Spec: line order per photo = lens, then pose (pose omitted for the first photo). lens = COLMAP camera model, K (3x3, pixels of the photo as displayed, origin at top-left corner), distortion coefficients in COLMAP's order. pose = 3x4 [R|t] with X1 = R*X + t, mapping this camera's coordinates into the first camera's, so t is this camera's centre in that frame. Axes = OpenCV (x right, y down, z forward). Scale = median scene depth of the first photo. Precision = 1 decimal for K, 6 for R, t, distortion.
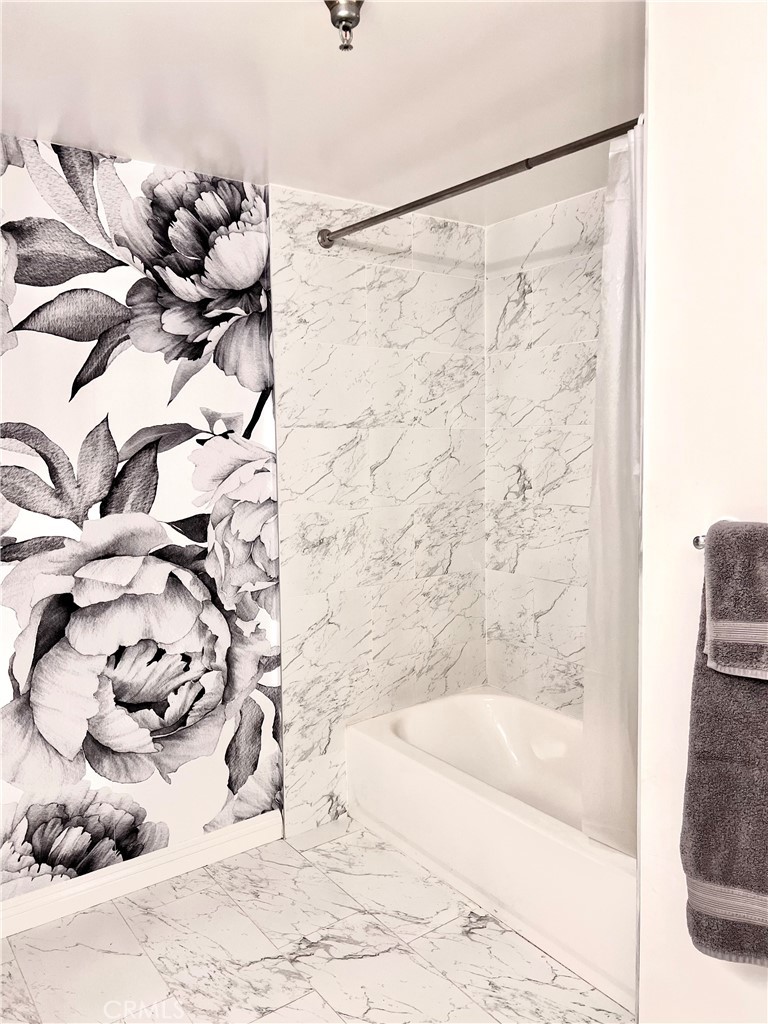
lens RADIAL K [[772.7, 0, 388.4], [0, 772.7, 504.8], [0, 0, 1]] dist [0.063494, -0.074106]
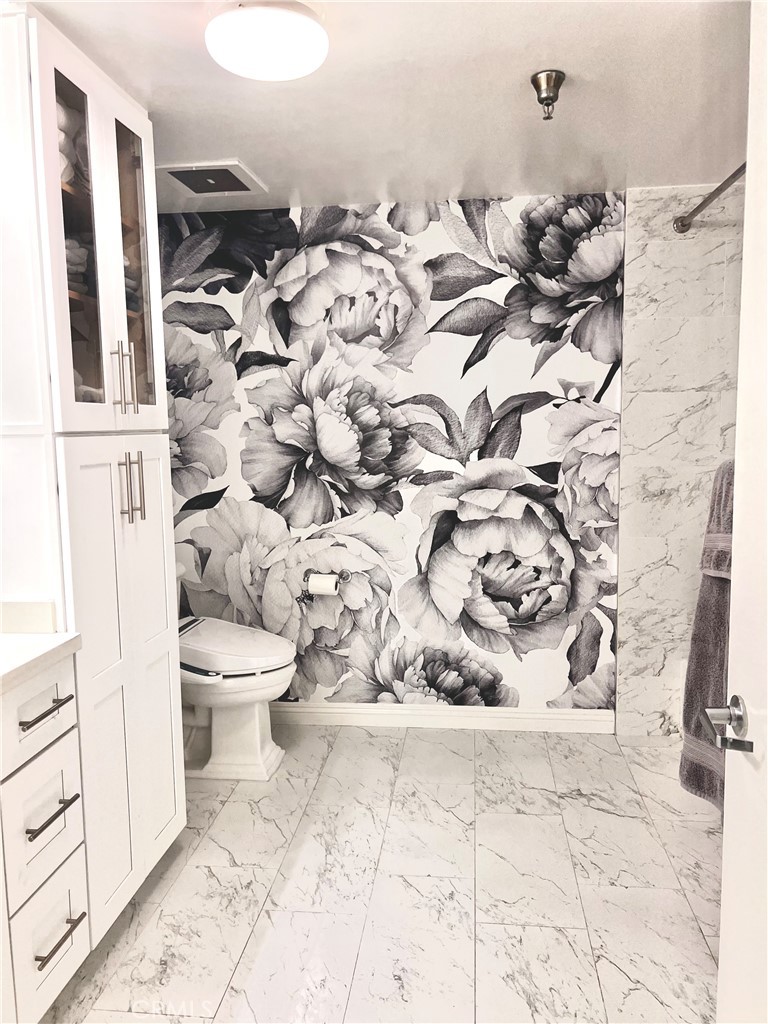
lens RADIAL K [[772.7, 0, 392.1], [0, 772.7, 511.2], [0, 0, 1]] dist [0.063494, -0.074106]
pose [[0.738144, 0.080332, -0.669843, 0.453706], [-0.053968, 0.996735, 0.060065, 0.032149], [0.672481, -0.008186, 0.740069, -0.145743]]
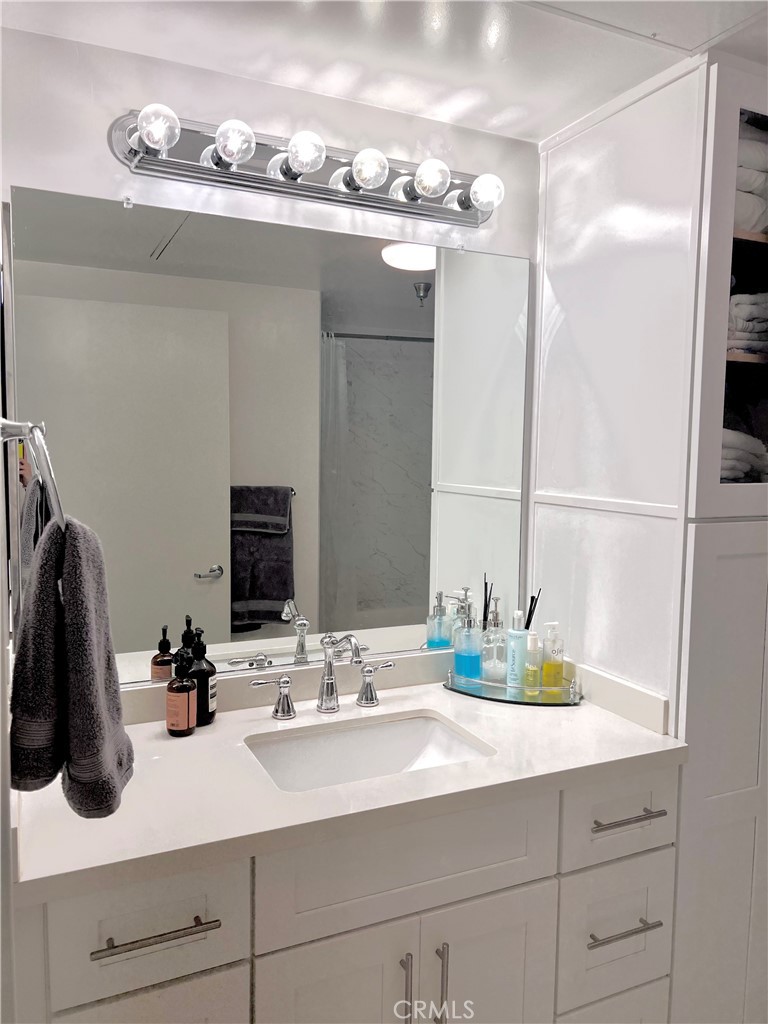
lens RADIAL K [[772.7, 0, 382.1], [0, 772.7, 510.7], [0, 0, 1]] dist [0.063494, -0.074106]
pose [[-0.188742, 0.092400, -0.977670, 0.417773], [-0.097361, 0.988898, 0.112257, -0.034561], [0.977189, 0.116374, -0.177650, 0.046527]]
